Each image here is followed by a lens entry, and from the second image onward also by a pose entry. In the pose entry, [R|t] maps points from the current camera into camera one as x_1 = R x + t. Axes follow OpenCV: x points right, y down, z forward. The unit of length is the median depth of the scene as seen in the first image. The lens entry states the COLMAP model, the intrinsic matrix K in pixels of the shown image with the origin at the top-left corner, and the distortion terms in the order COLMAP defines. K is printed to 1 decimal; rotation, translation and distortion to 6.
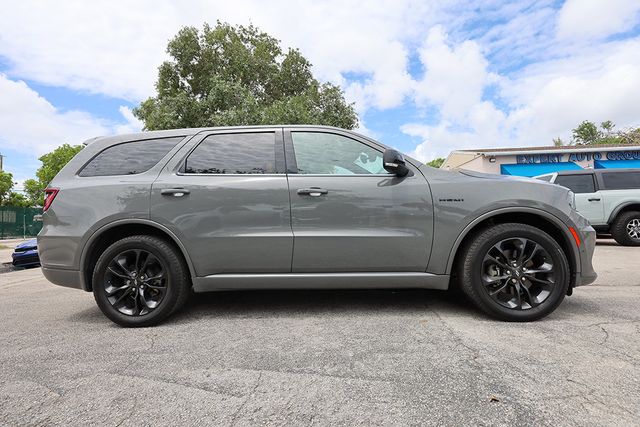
lens RADIAL K [[305.1, 0, 317.4], [0, 305.1, 212.8], [0, 0, 1]] dist [0.003293, 0.000397]
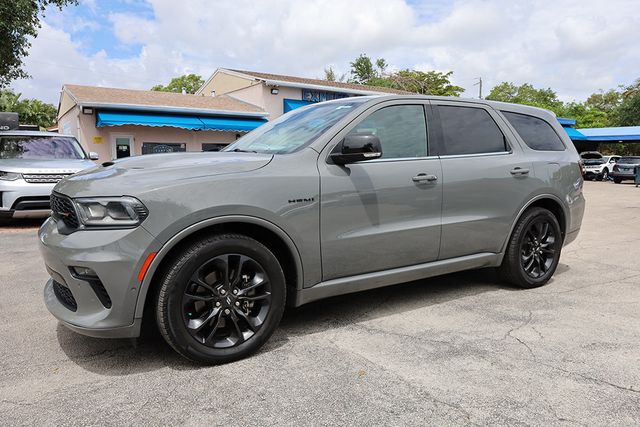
lens RADIAL K [[478.3, 0, 321.2], [0, 478.3, 207.8], [0, 0, 1]] dist [0.001215, 0.000948]
pose [[0.781653, -0.031021, 0.622941, -0.370088], [-0.039635, 0.994273, 0.099246, -0.121058], [-0.622453, -0.102266, 0.775947, 0.228789]]
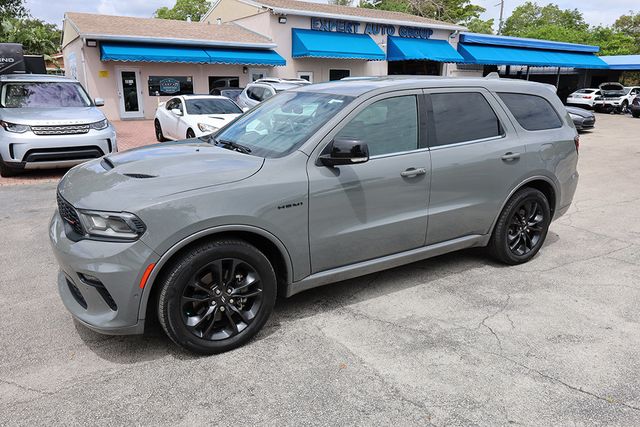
lens RADIAL K [[478.3, 0, 321.2], [0, 478.3, 207.8], [0, 0, 1]] dist [0.001215, 0.000948]
pose [[0.796974, -0.119600, 0.592054, -0.349325], [-0.045748, 0.965432, 0.256608, -0.331853], [-0.602278, -0.231596, 0.763953, 0.174477]]
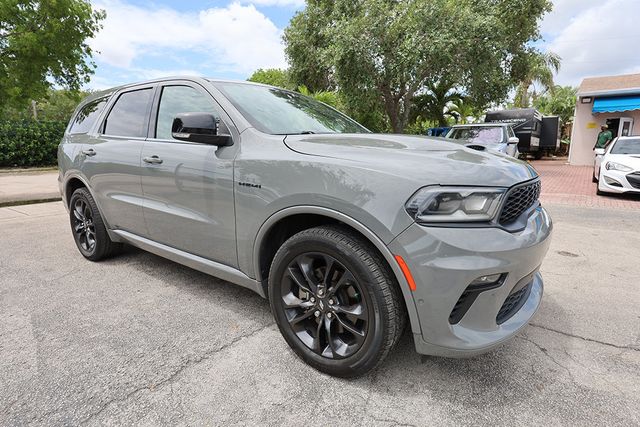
lens RADIAL K [[345.8, 0, 319.5], [0, 345.8, 208.7], [0, 0, 1]] dist [0.003885, 0.000548]
pose [[0.834146, 0.127428, -0.536622, 0.940552], [-0.009074, 0.975983, 0.217656, -0.152575], [0.551470, -0.176688, 0.815268, 0.391095]]
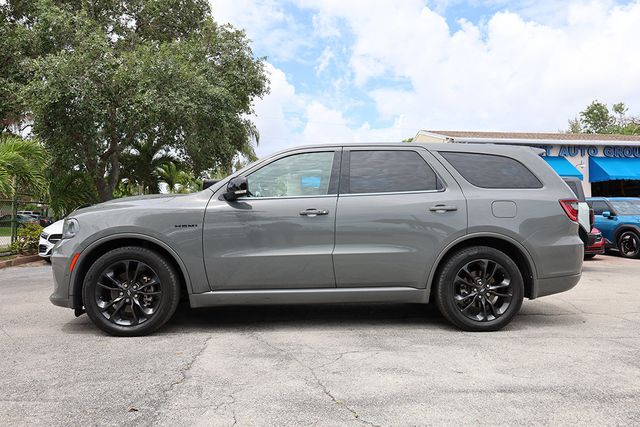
lens RADIAL K [[478.4, 0, 322.2], [0, 478.4, 203.6], [0, 0, 1]] dist [0.000988, 0.000073]
pose [[0.986842, 0.037996, 0.157159, 0.499434], [-0.035973, 0.999229, -0.015701, -0.086552], [-0.157634, 0.009841, 0.987449, -0.472127]]
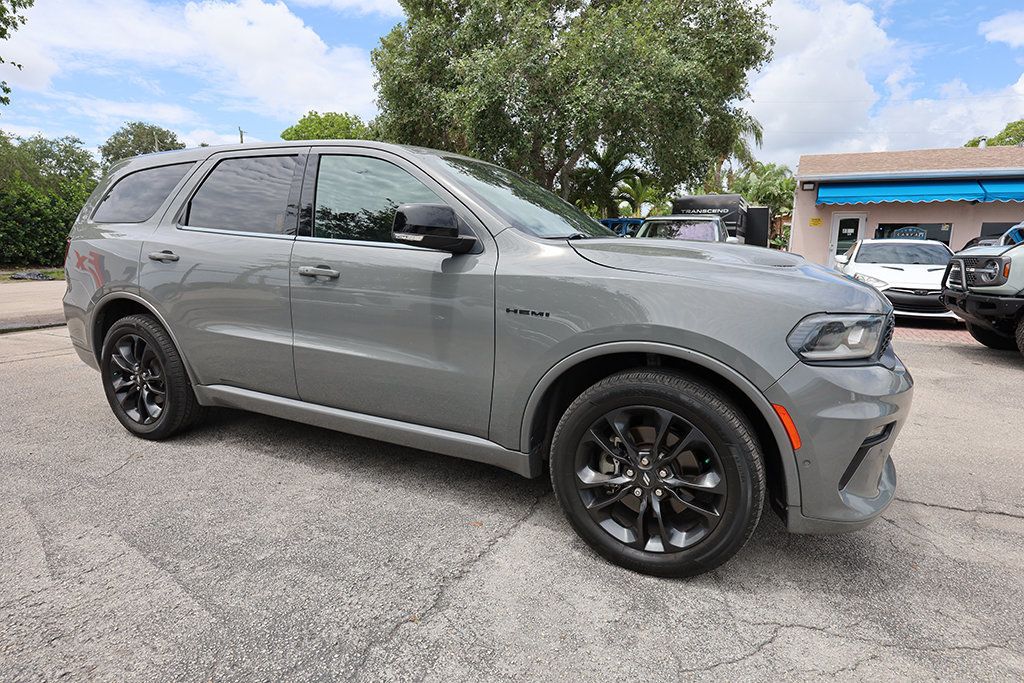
lens RADIAL K [[553.3, 0, 511.1], [0, 553.3, 333.9], [0, 0, 1]] dist [0.003885, 0.000548]
pose [[0.922709, 0.107501, -0.370204, 0.692478], [-0.033962, 0.979265, 0.199715, -0.170580], [0.383998, -0.171706, 0.907228, 0.166266]]
